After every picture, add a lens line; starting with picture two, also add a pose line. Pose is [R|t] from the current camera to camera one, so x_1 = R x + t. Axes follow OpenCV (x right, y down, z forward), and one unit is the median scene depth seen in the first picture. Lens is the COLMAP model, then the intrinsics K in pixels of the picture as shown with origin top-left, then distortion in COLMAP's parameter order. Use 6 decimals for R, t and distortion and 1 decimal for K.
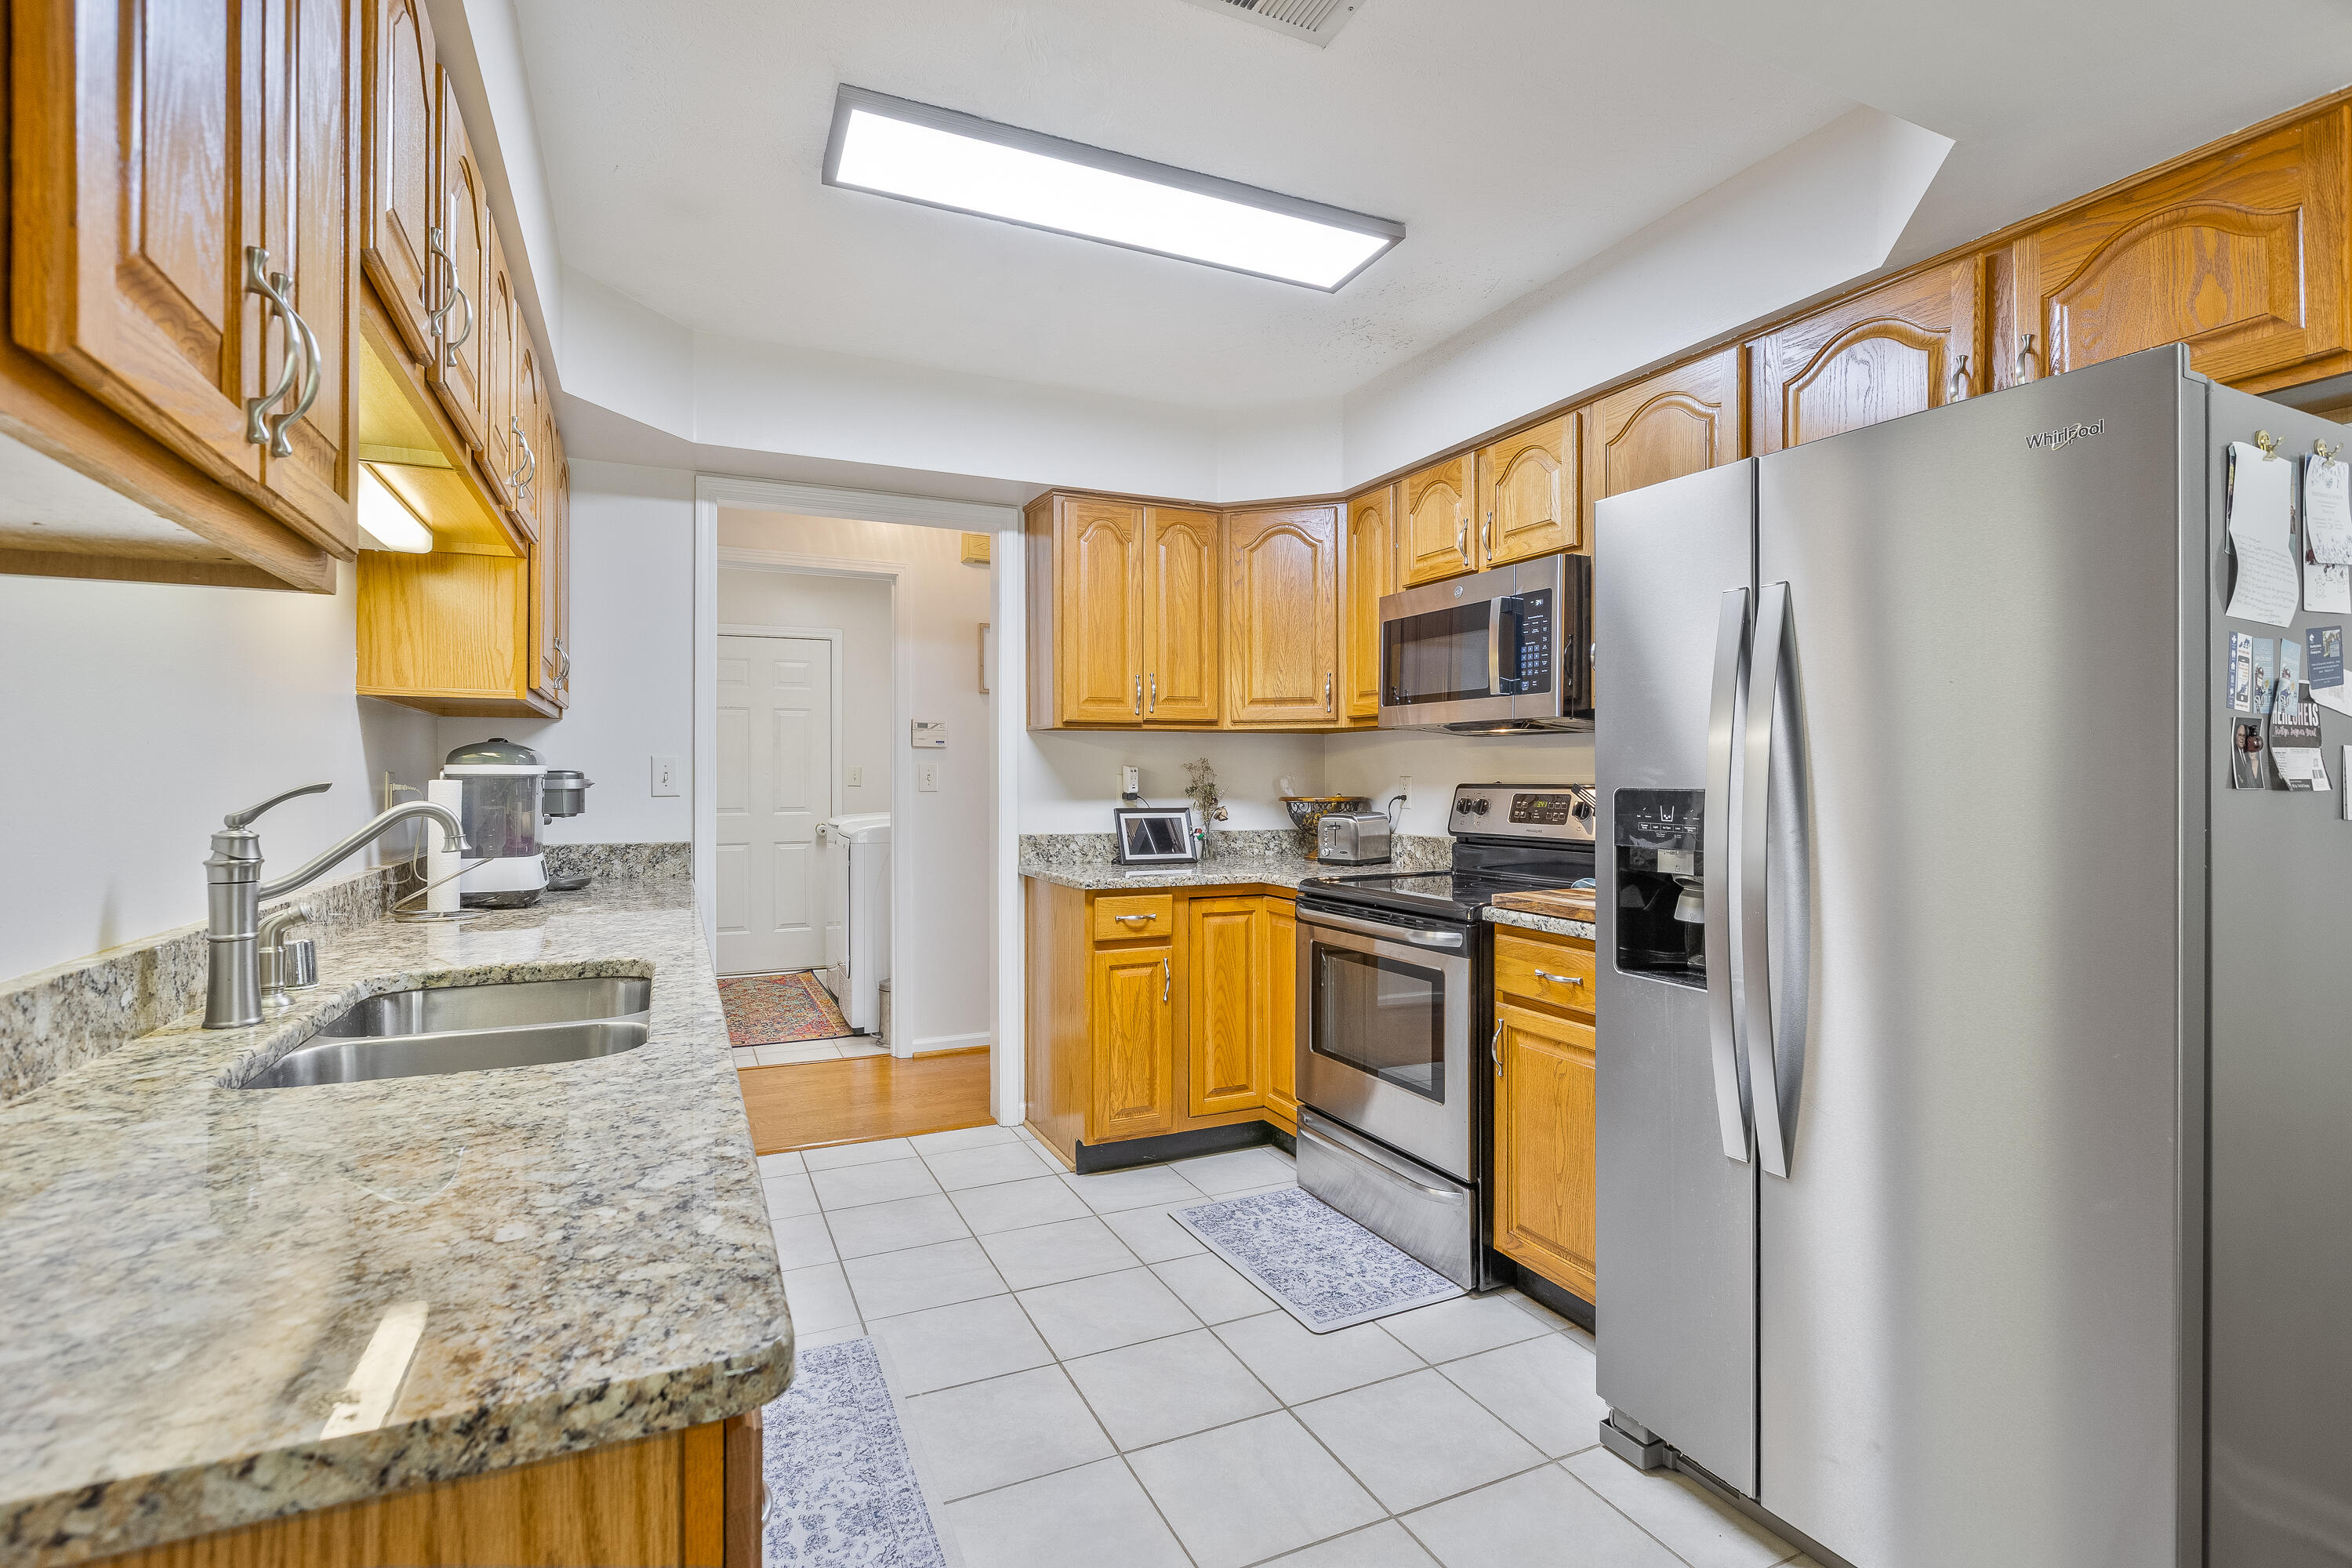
lens RADIAL K [[1081.0, 0, 1196.2], [0, 1081.0, 760.5], [0, 0, 1]] dist [-0.000623, -0.000948]
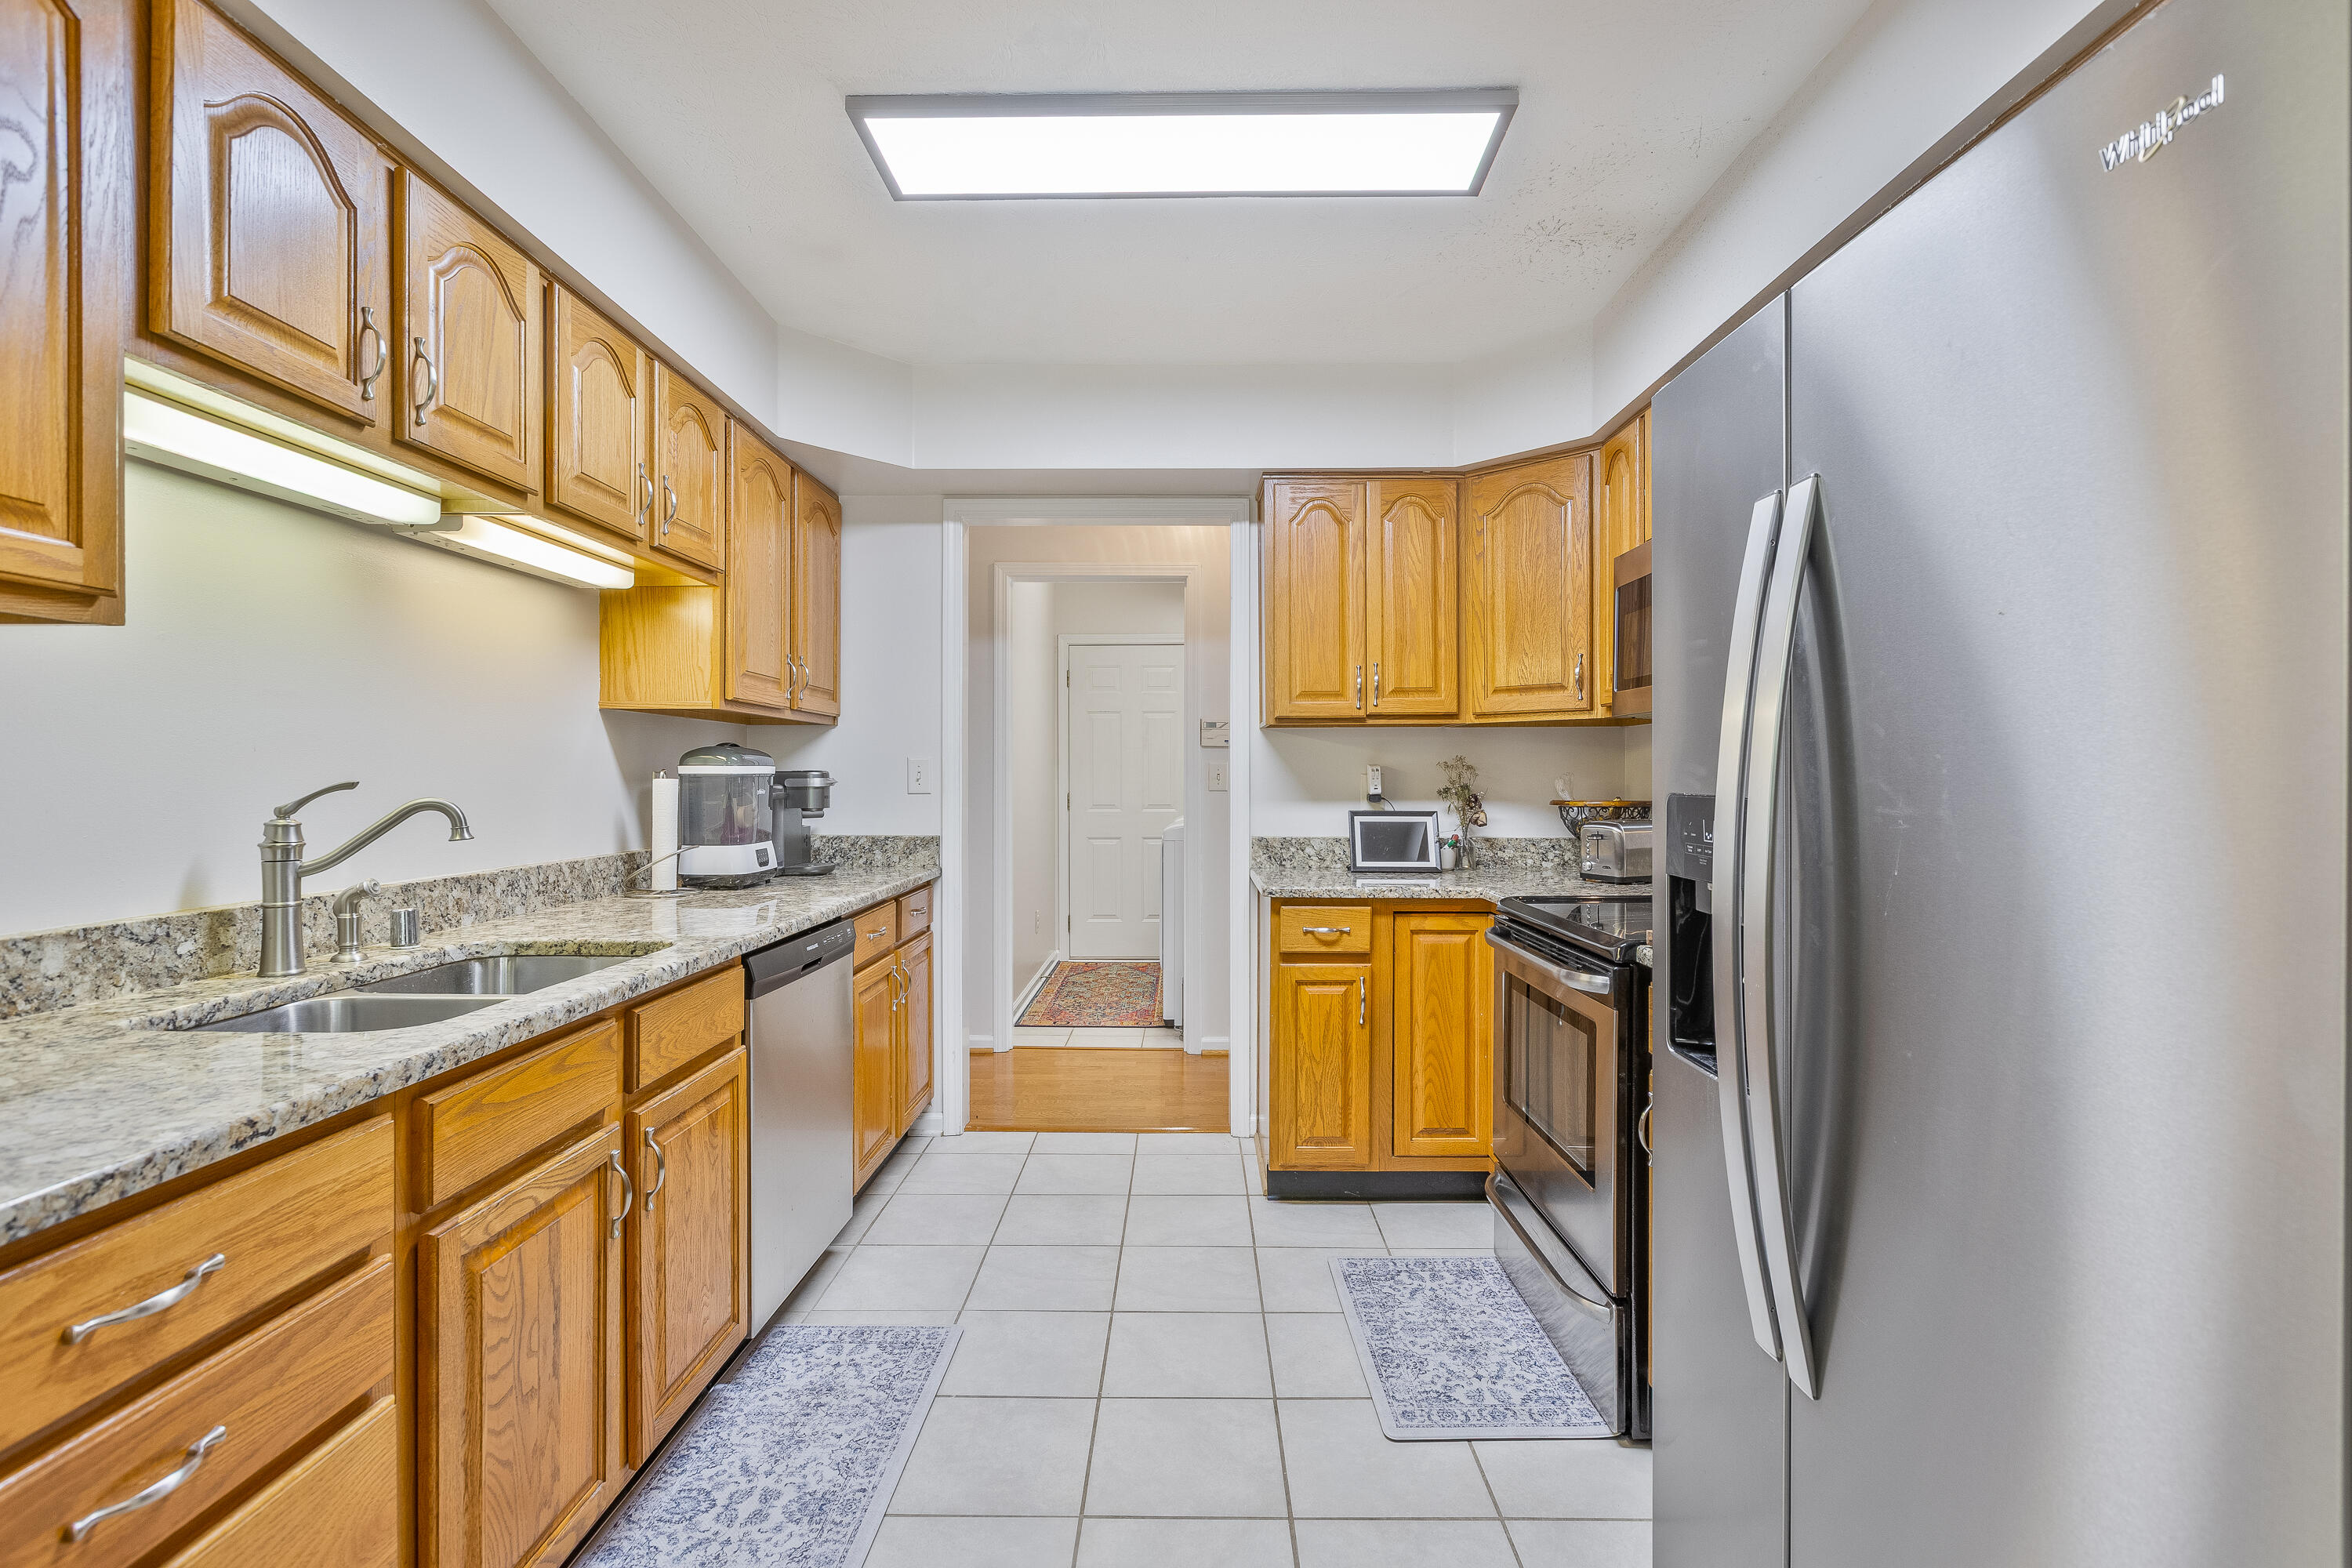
lens RADIAL K [[1081.0, 0, 1190.0], [0, 1081.0, 769.1], [0, 0, 1]] dist [-0.000623, -0.000948]
pose [[0.905069, -0.001058, -0.425263, 0.240988], [0.004817, 0.999958, 0.007765, 0.000897], [0.425237, -0.009077, 0.905037, 0.128797]]
